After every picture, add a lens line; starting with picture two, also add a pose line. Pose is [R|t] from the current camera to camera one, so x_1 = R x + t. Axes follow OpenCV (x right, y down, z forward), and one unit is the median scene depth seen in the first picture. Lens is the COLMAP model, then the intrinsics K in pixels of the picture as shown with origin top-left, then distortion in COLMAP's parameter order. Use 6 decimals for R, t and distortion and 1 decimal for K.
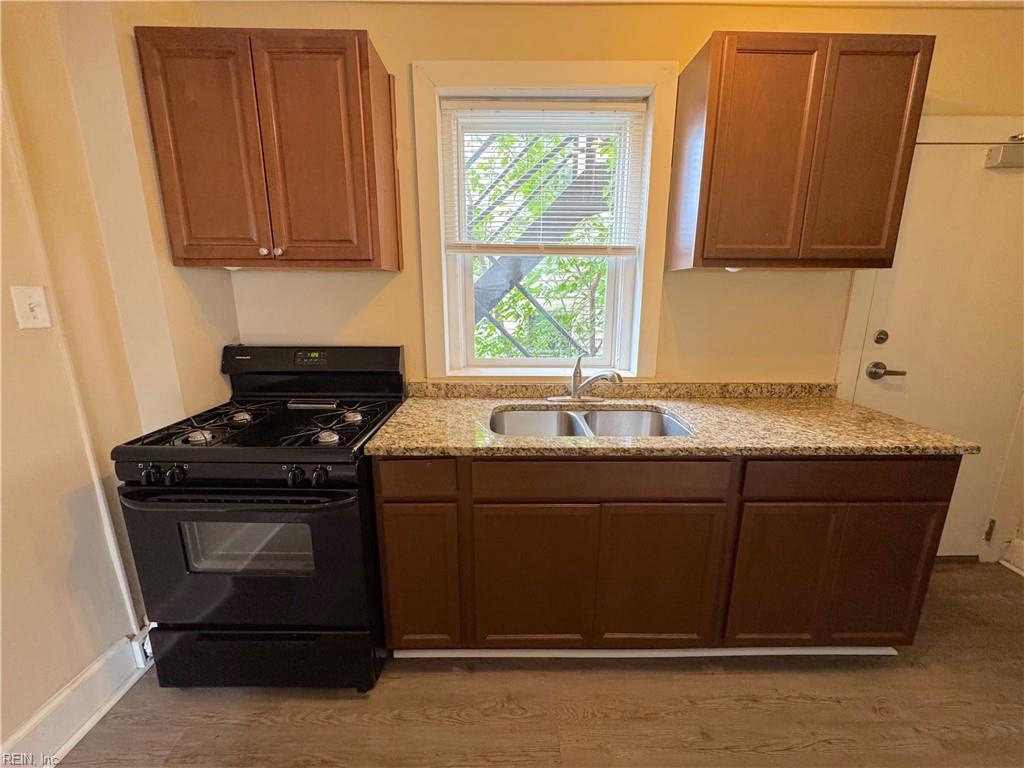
lens RADIAL K [[404.4, 0, 511.7], [0, 404.4, 381.8], [0, 0, 1]] dist [-0.000112, 0.000292]
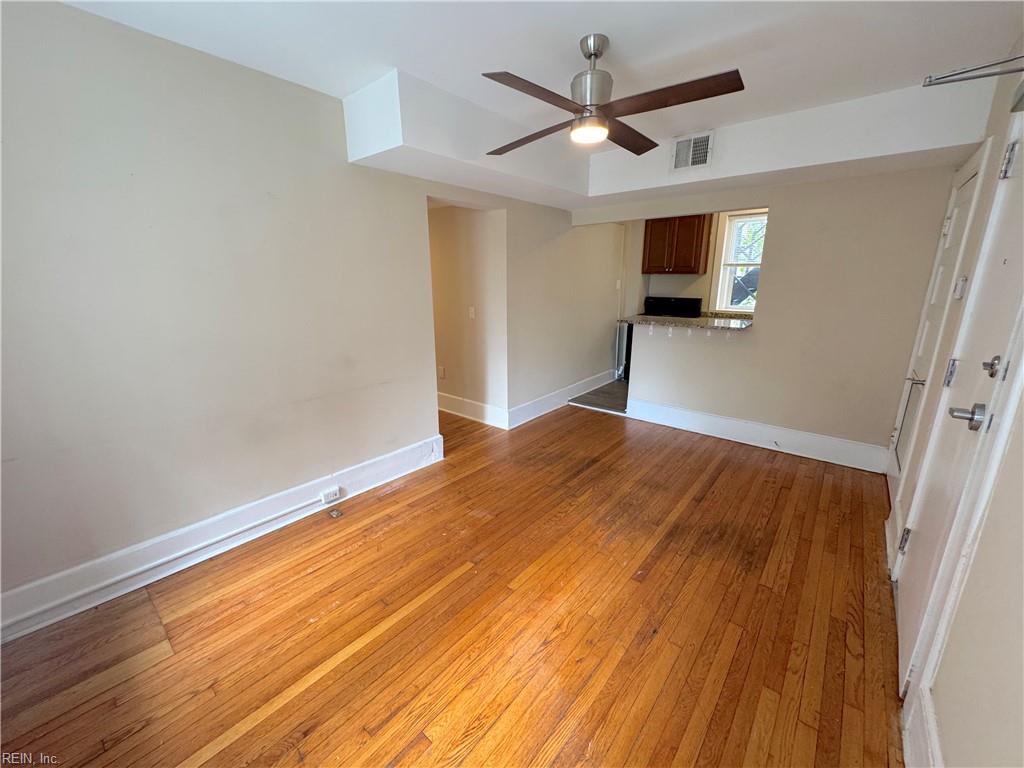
lens RADIAL K [[404.4, 0, 512.7], [0, 404.4, 383.0], [0, 0, 1]] dist [-0.000112, 0.000292]
pose [[0.764555, 0.156502, -0.625271, 0.661553], [-0.135865, 0.987410, 0.081013, 0.498598], [0.630077, 0.023013, 0.776192, -2.303956]]
